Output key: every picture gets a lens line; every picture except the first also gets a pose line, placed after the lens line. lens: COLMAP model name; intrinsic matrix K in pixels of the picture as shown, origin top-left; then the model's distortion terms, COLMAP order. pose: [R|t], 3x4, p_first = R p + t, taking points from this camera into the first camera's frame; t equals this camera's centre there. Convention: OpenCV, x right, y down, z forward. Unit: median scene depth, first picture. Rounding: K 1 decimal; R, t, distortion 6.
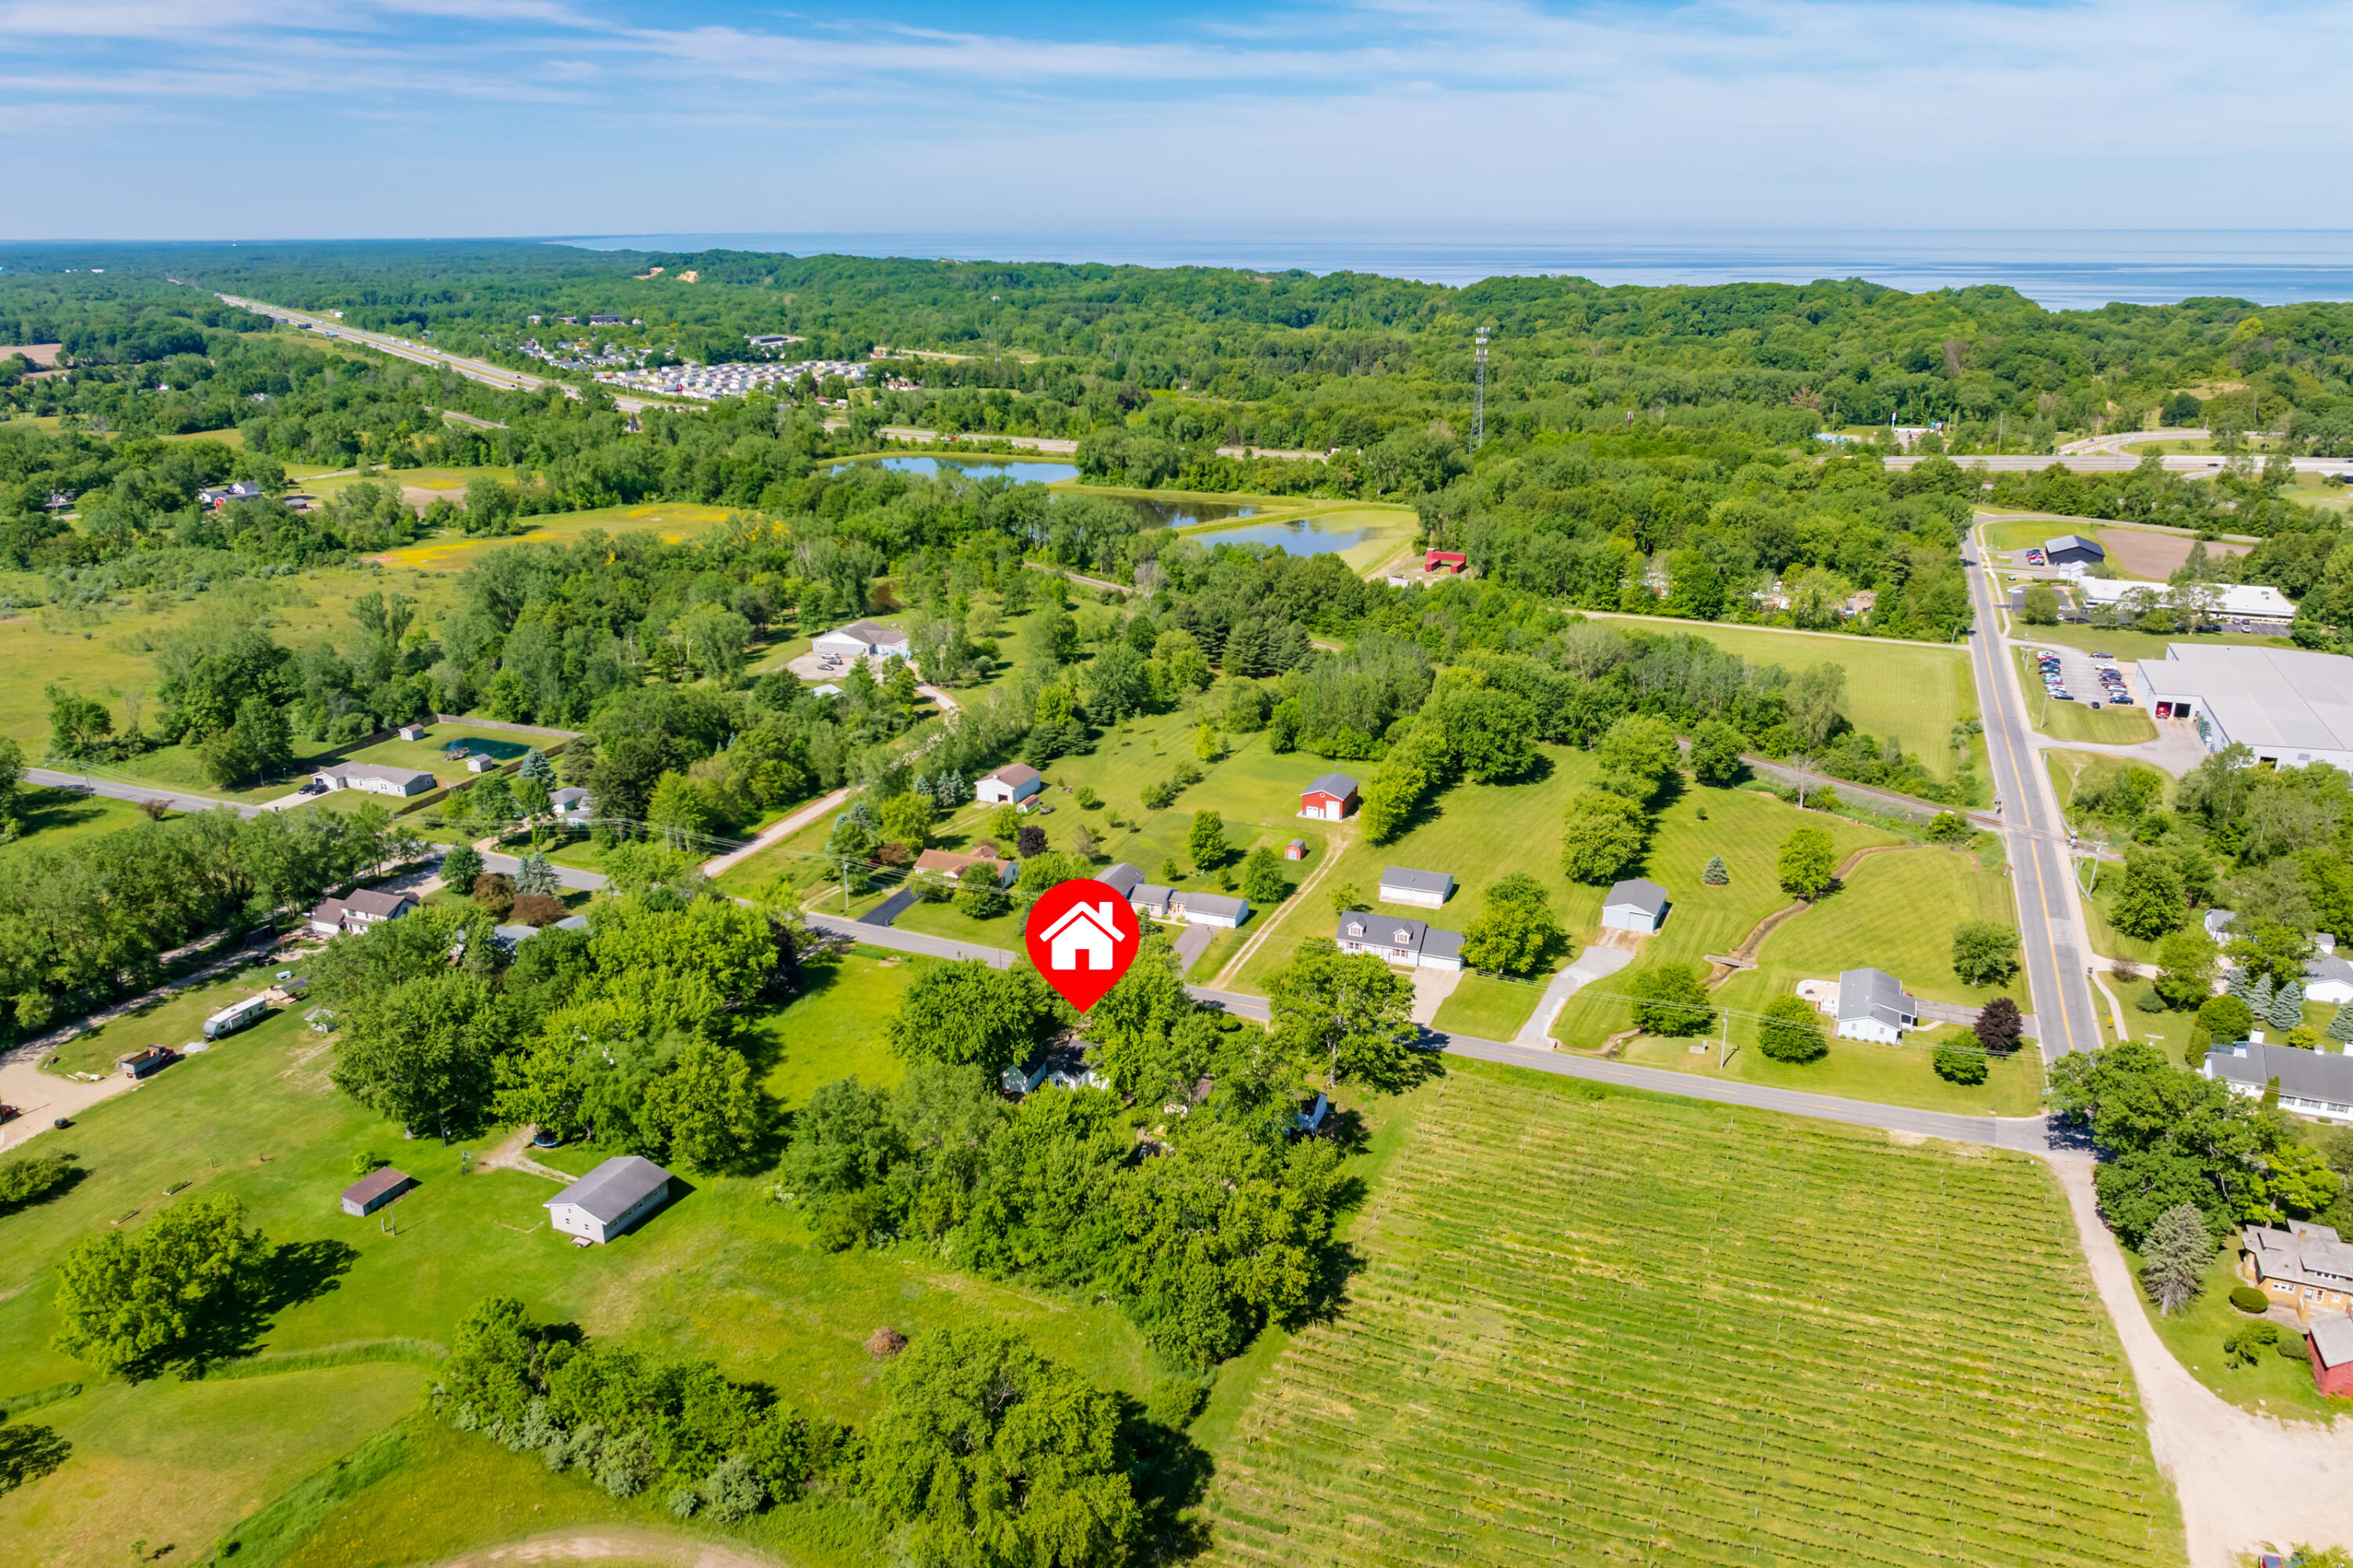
lens RADIAL K [[1698.3, 0, 1176.5], [0, 1698.3, 784.0], [0, 0, 1]] dist [-0.016273, -0.001482]
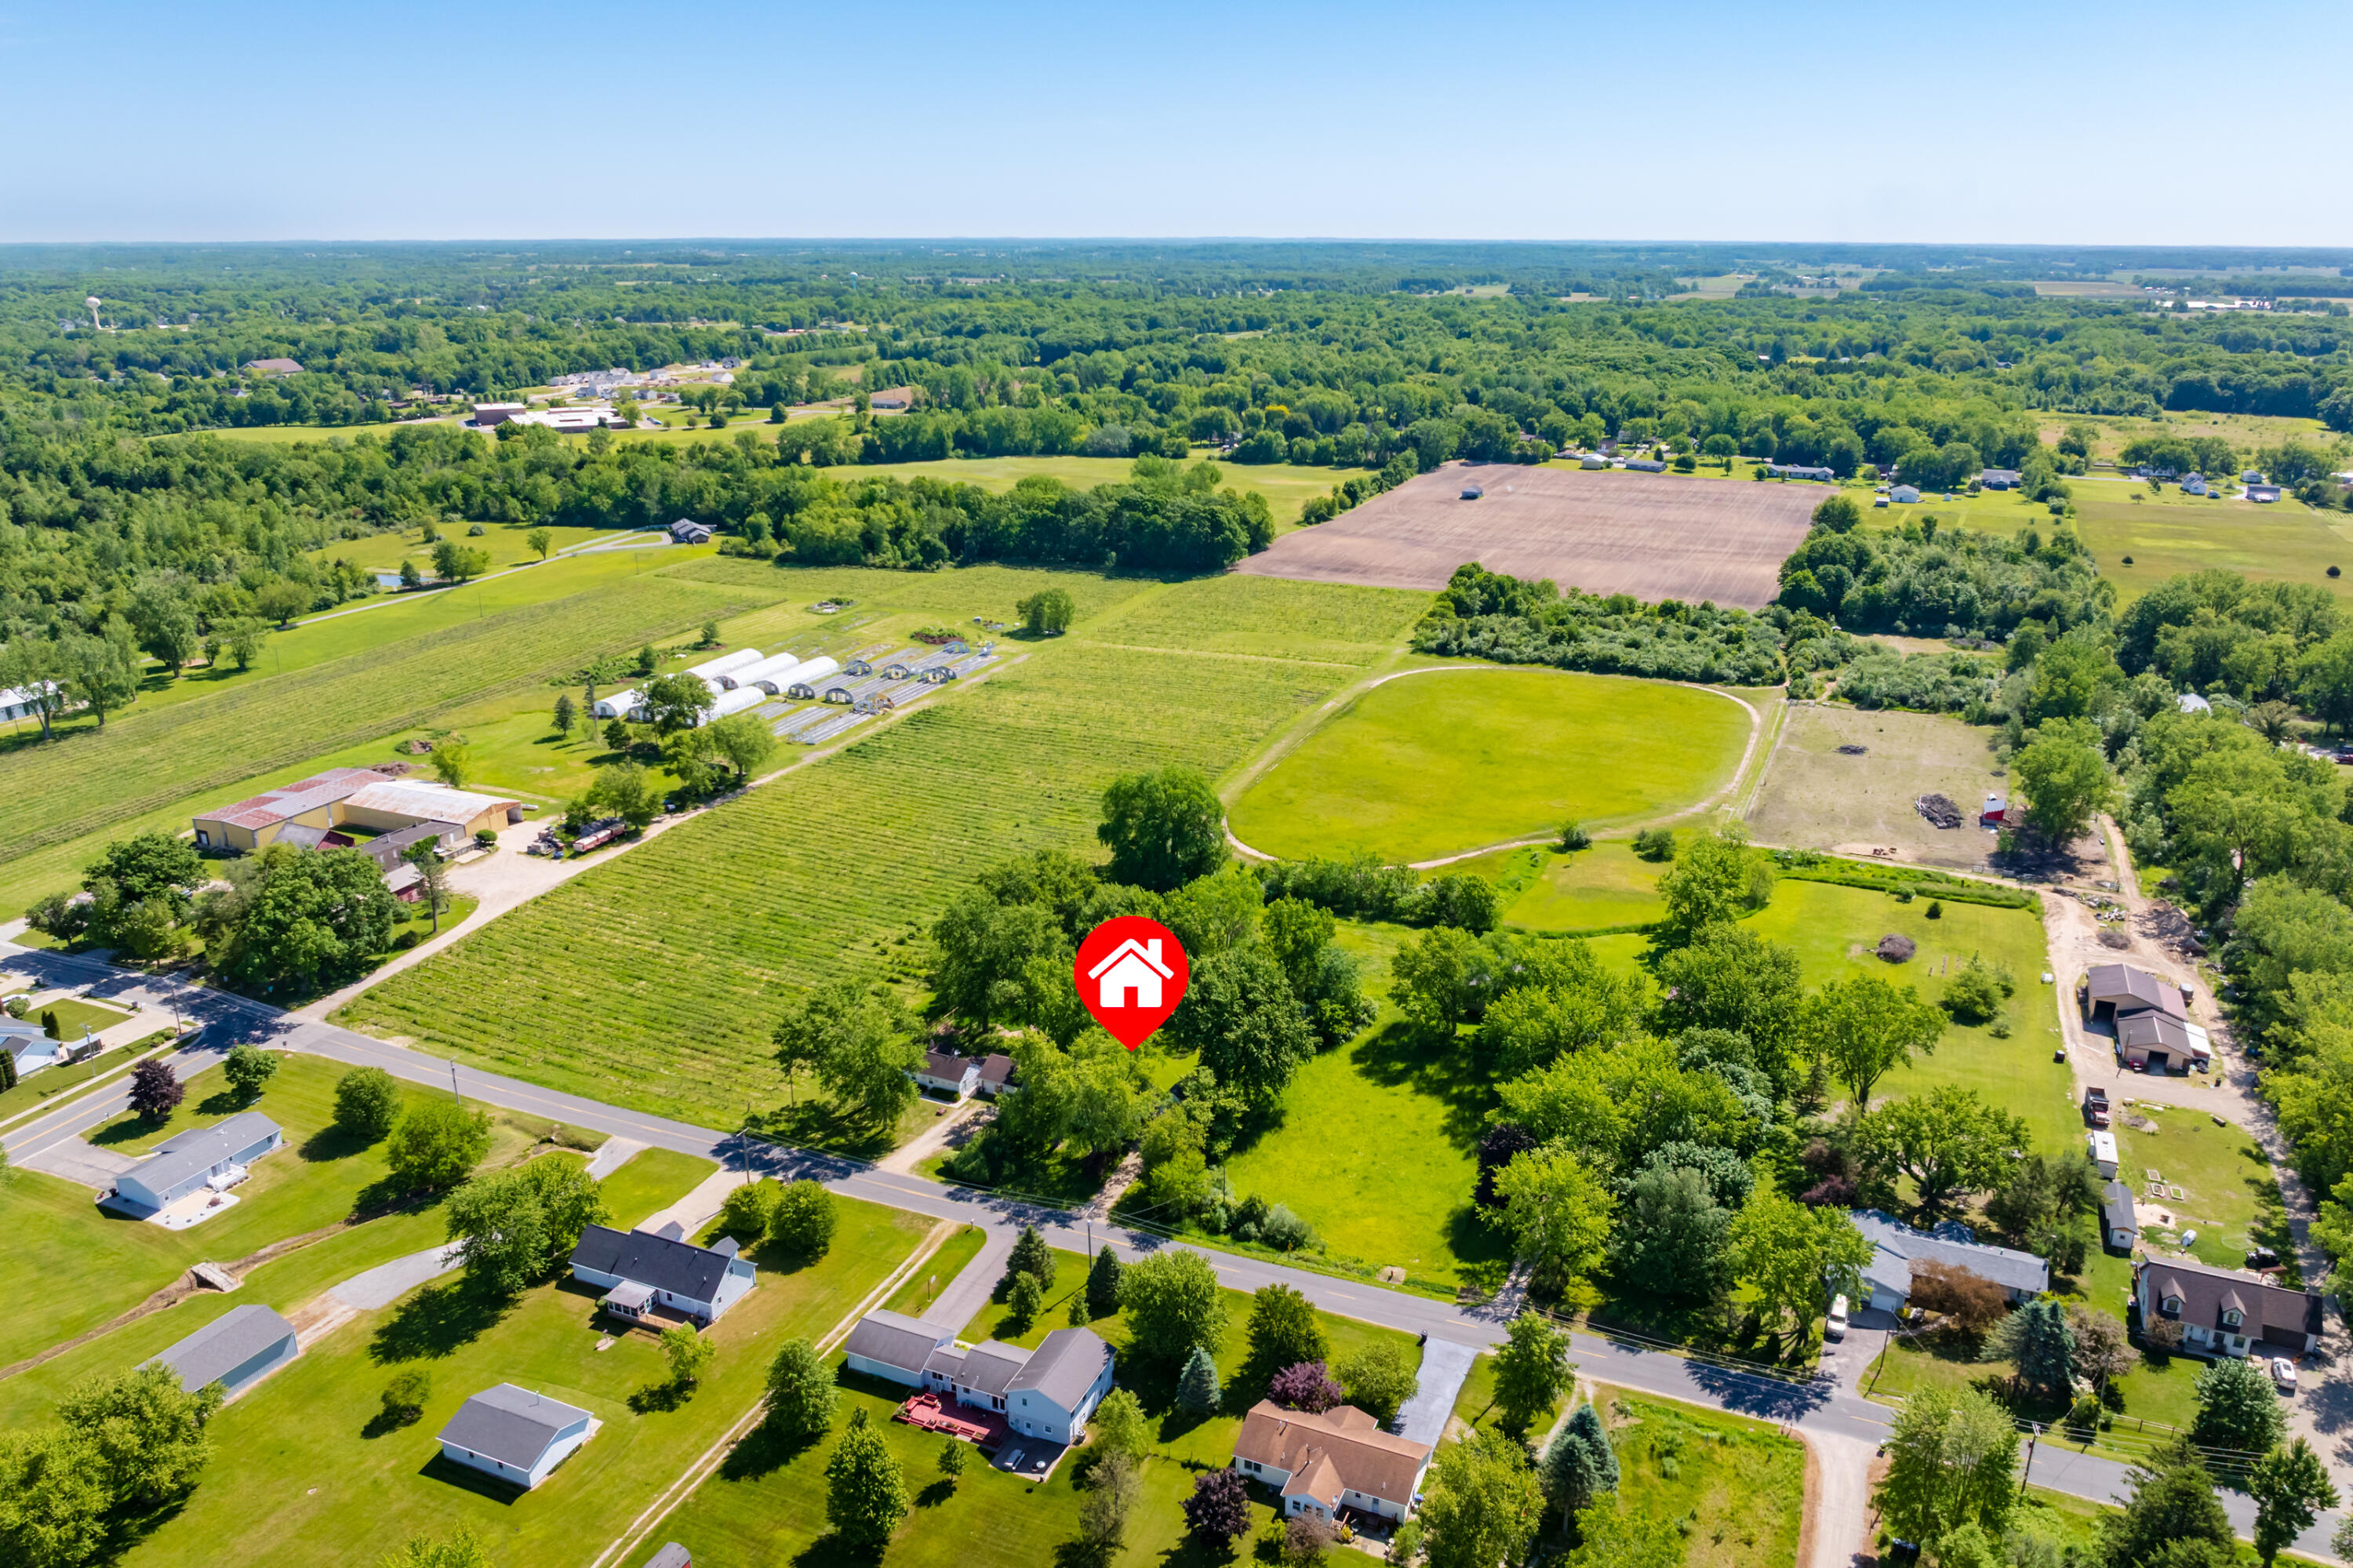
lens RADIAL K [[1641.1, 0, 1220.0], [0, 1641.1, 782.3], [0, 0, 1]] dist [-0.021025, 0.004501]
pose [[-0.999991, 0.001903, -0.003768, -0.099870], [-0.000754, 0.797737, 0.603005, -0.513671], [0.004153, 0.603003, -0.797728, 1.539592]]
